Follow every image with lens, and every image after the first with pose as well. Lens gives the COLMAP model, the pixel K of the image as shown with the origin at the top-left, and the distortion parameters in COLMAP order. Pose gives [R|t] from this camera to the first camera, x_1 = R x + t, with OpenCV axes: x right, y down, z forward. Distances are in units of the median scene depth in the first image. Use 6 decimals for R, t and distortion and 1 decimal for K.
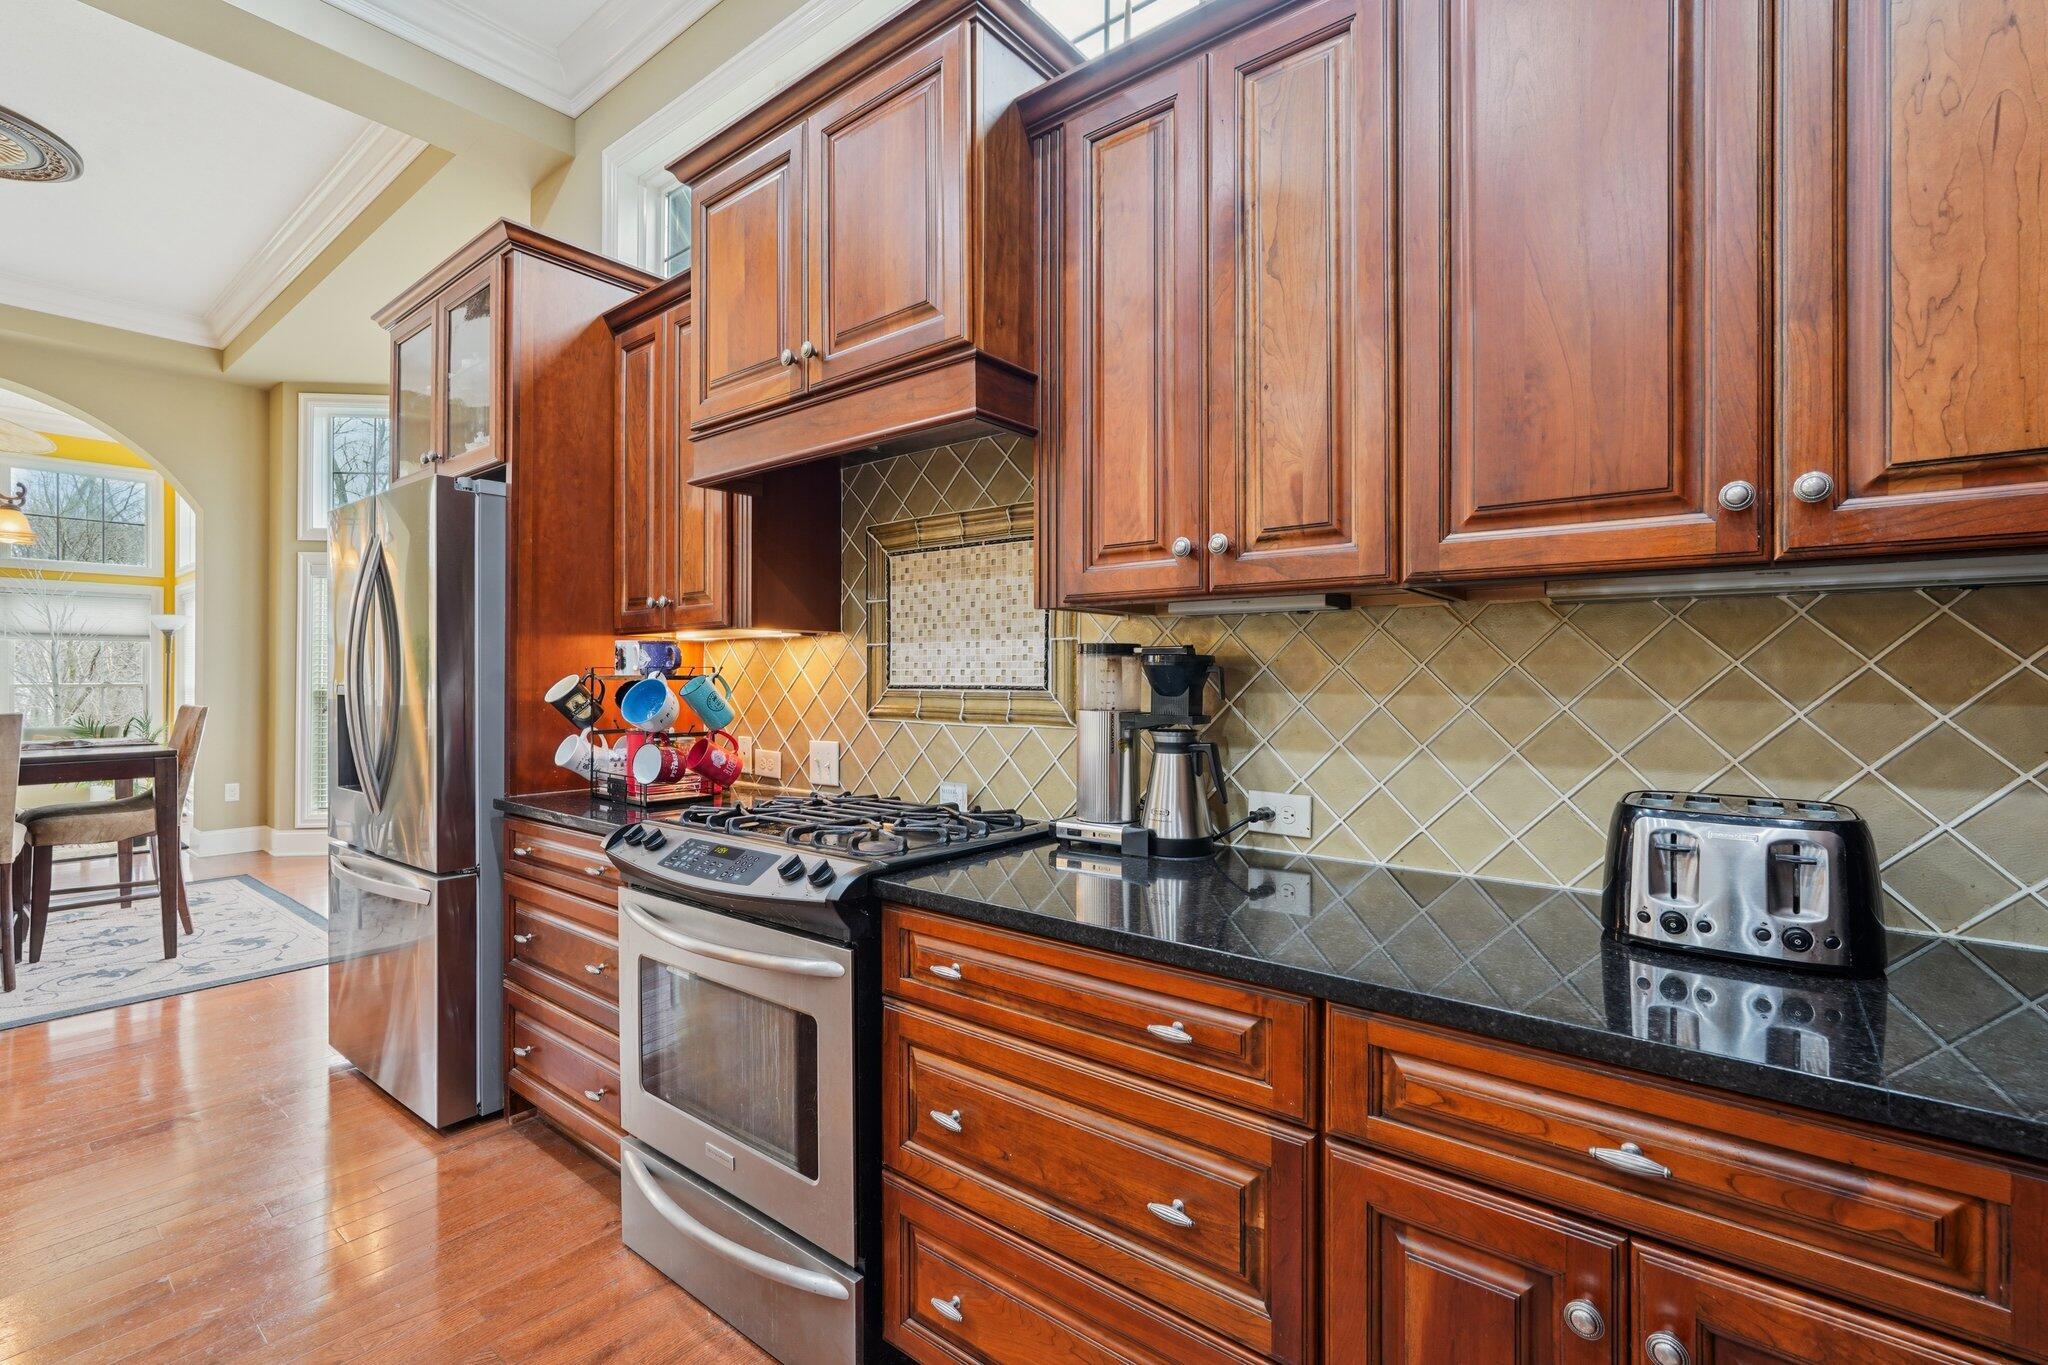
lens RADIAL K [[910.9, 0, 1026.4], [0, 910.9, 677.4], [0, 0, 1]] dist [-0.013923, 0.006477]
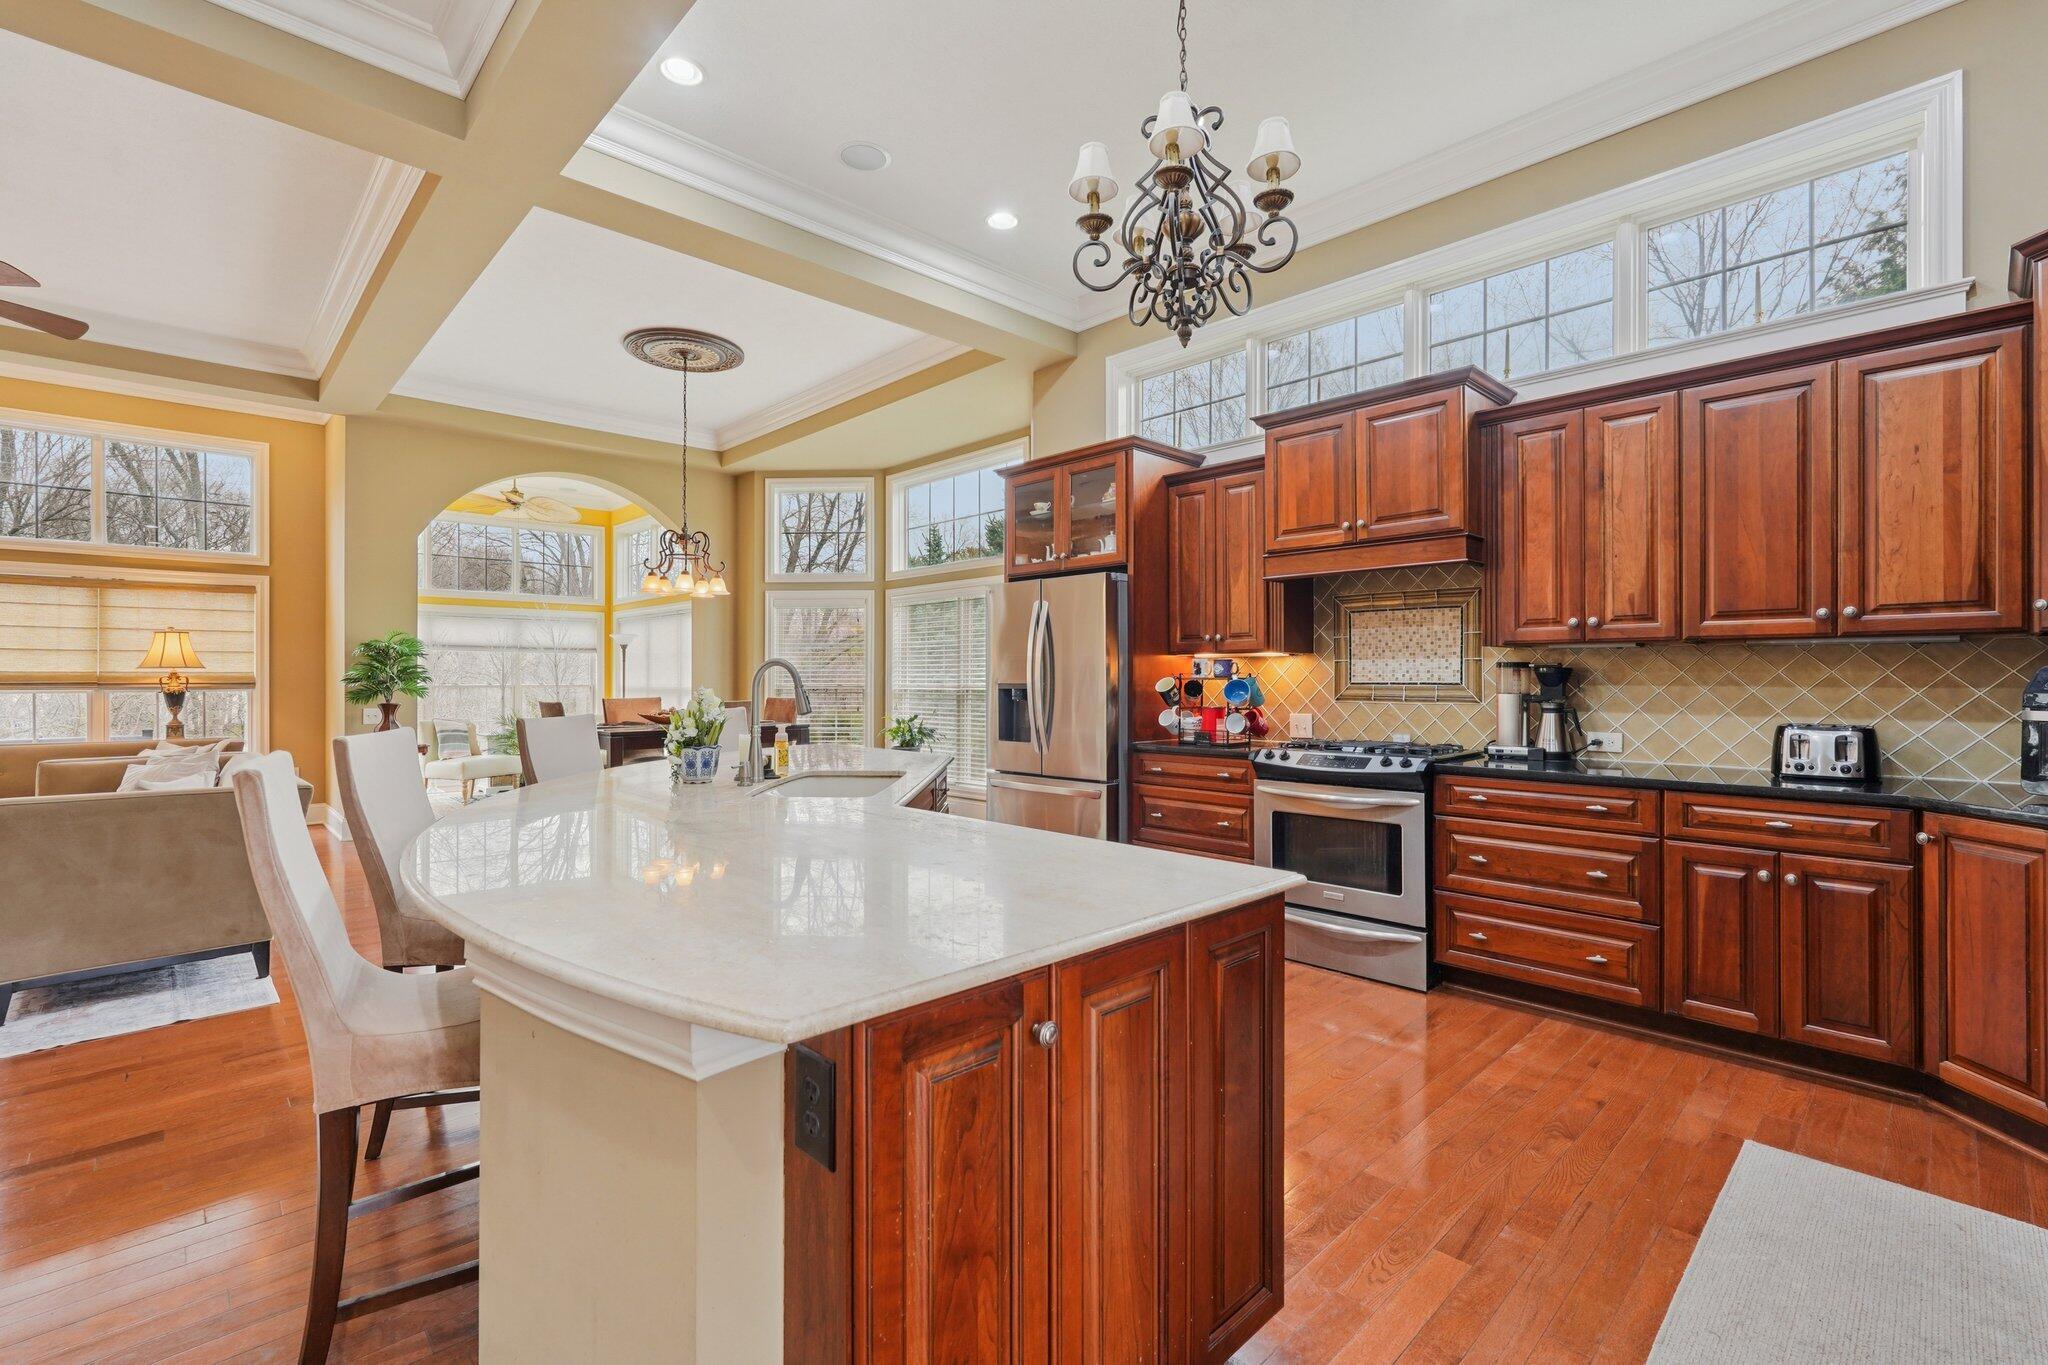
lens RADIAL K [[903.1, 0, 1023.6], [0, 903.1, 679.8], [0, 0, 1]] dist [-0.010969, 0.005612]
pose [[0.991029, -0.000372, -0.133643, -0.958458], [0.000298, 1.000000, -0.000570, 0.005934], [0.133643, 0.000525, 0.991029, -1.541927]]
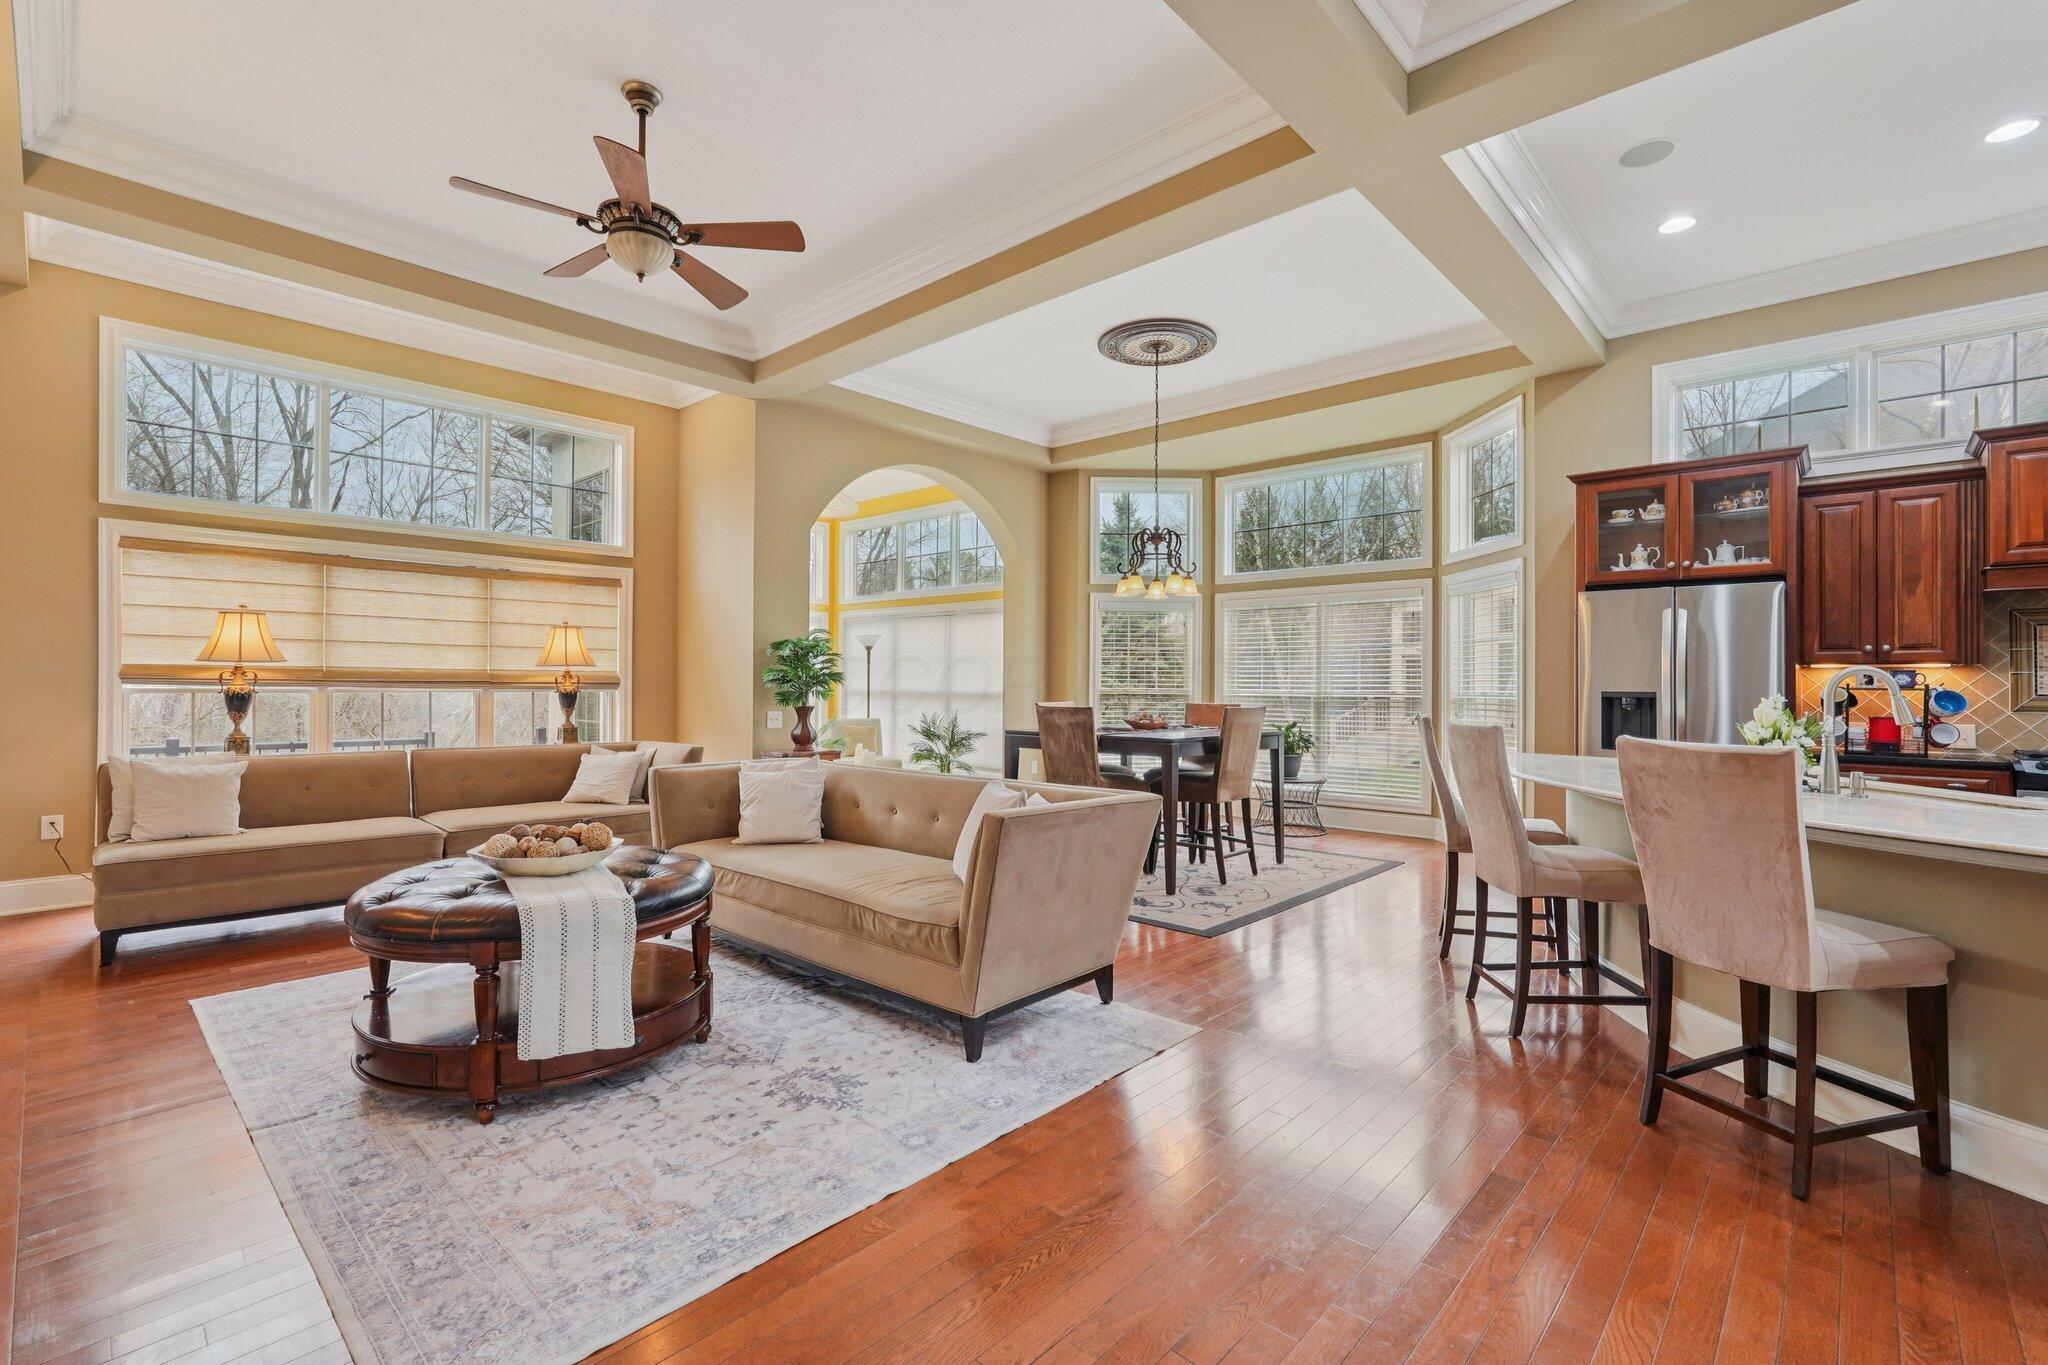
lens RADIAL K [[910.9, 0, 1026.4], [0, 910.9, 677.4], [0, 0, 1]] dist [-0.013923, 0.006477]
pose [[0.997371, 0.008129, -0.072004, -3.555448], [-0.008797, 0.999921, -0.008967, 0.015031], [0.071925, 0.009577, 0.997364, -1.718382]]
